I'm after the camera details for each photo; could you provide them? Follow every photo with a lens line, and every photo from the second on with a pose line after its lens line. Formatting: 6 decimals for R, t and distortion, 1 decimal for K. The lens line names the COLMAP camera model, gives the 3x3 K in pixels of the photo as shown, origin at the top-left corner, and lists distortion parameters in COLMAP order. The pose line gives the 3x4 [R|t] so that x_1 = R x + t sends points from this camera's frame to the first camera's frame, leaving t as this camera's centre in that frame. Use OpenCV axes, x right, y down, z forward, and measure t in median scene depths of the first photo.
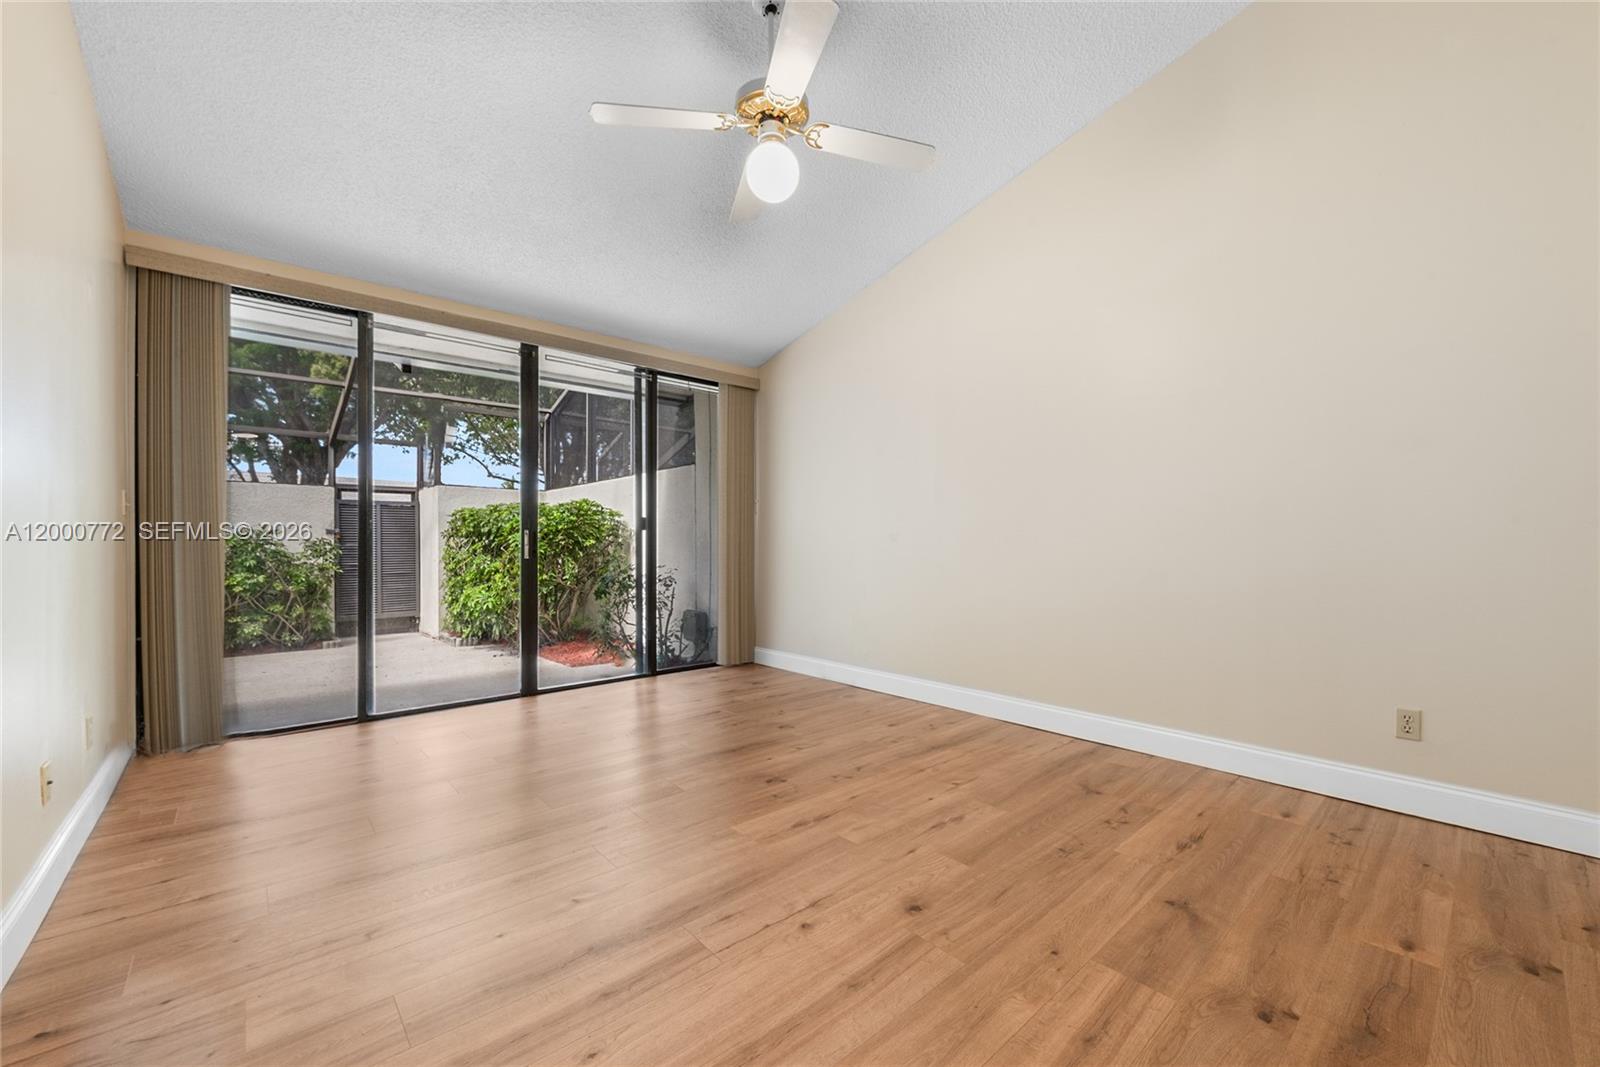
lens RADIAL K [[655.2, 0, 815.6], [0, 655.2, 541.9], [0, 0, 1]] dist [-0.003003, 0.000528]
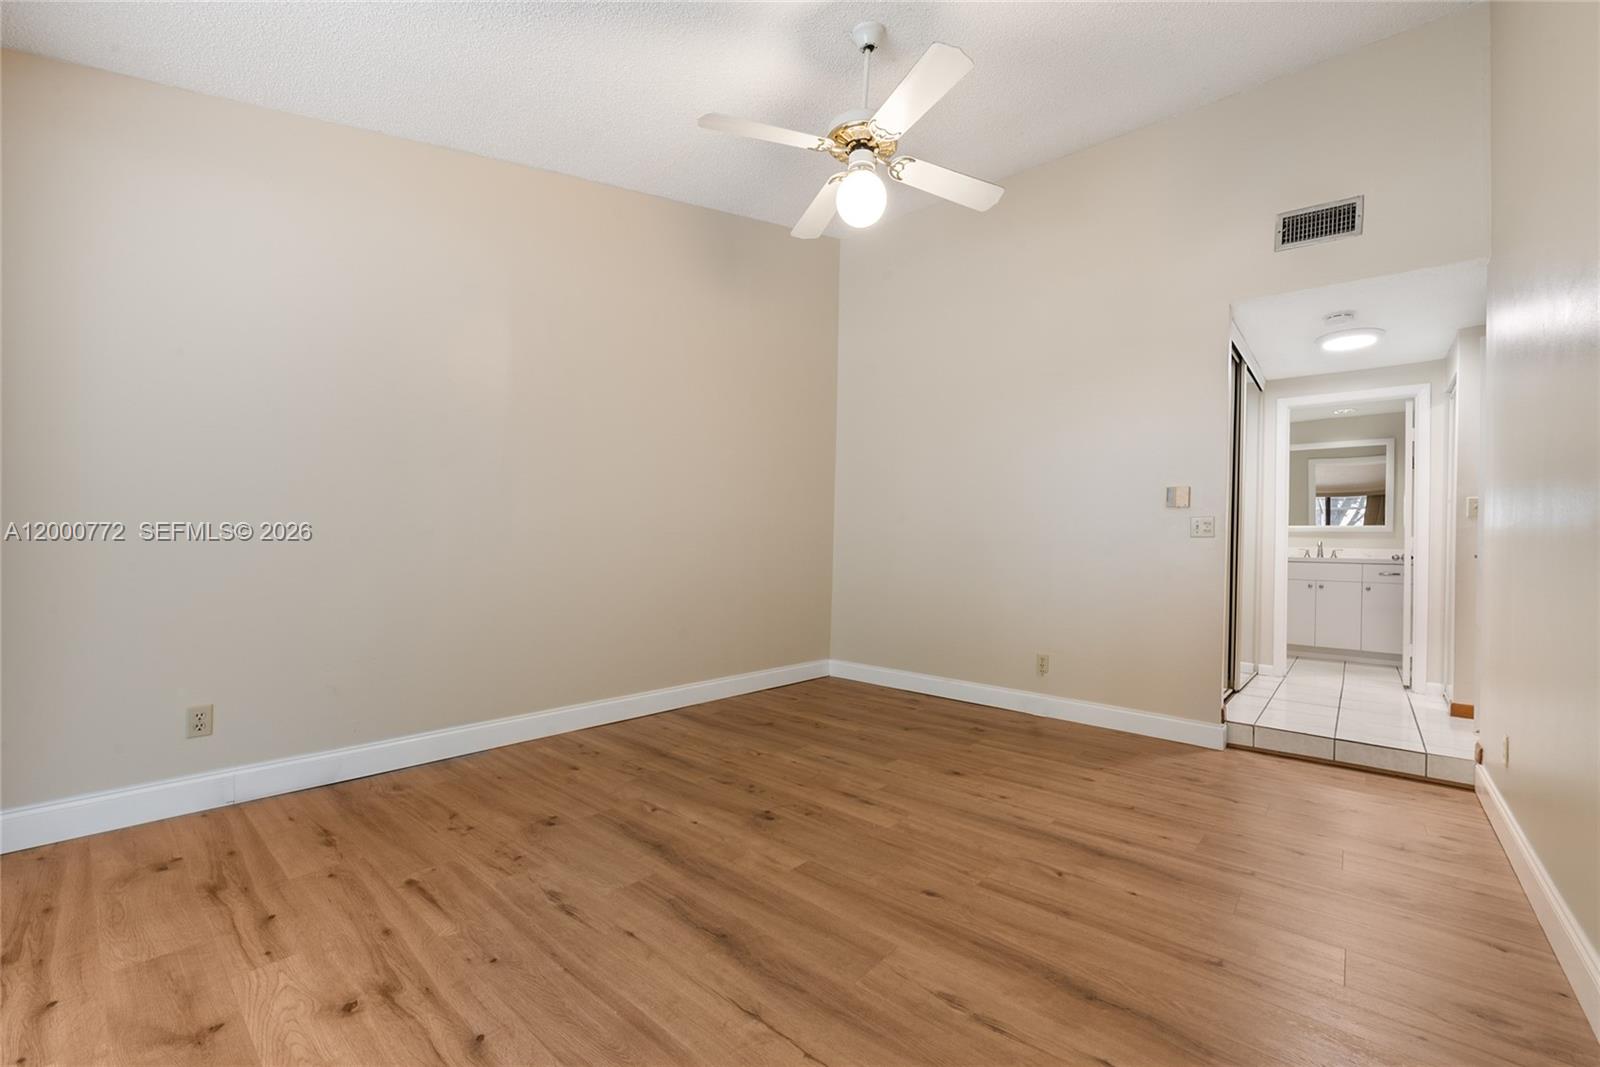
lens RADIAL K [[655.2, 0, 815.0], [0, 655.2, 539.1], [0, 0, 1]] dist [-0.003003, 0.000528]
pose [[-0.152595, 0.010846, 0.988229, -0.975974], [-0.022037, 0.999654, -0.014374, -0.002527], [-0.988043, -0.023971, -0.152303, 1.096117]]
